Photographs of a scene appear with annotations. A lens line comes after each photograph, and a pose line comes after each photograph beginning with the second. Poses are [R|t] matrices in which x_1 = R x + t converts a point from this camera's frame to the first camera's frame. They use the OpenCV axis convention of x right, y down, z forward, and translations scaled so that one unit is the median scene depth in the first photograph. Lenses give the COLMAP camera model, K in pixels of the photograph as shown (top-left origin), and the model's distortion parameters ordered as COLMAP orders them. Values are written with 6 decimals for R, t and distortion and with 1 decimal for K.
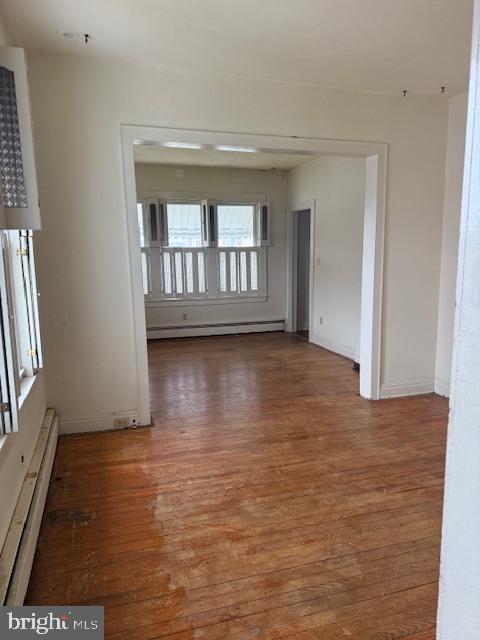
lens RADIAL K [[455.9, 0, 240.0], [0, 455.9, 320.0], [0, 0, 1]] dist [0.045451, -0.003738]
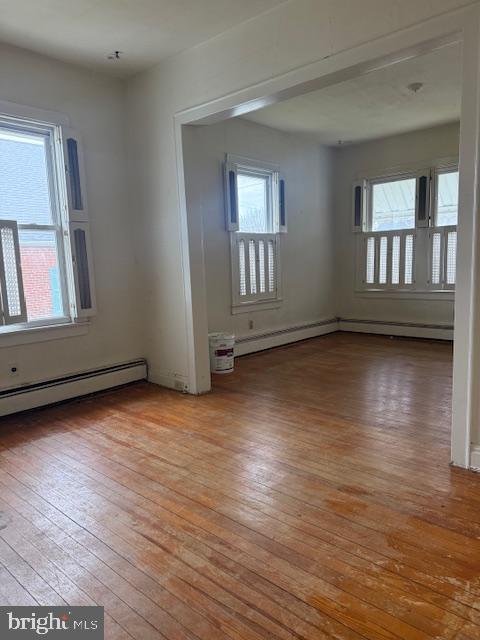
lens RADIAL K [[429.1, 0, 240.0], [0, 429.1, 320.0], [0, 0, 1]] dist [0.134541, -0.000120]
pose [[0.504008, 0.121290, -0.855140, 0.748750], [-0.088005, 0.992149, 0.088855, -0.062736], [0.859204, 0.030473, 0.510725, 0.517128]]
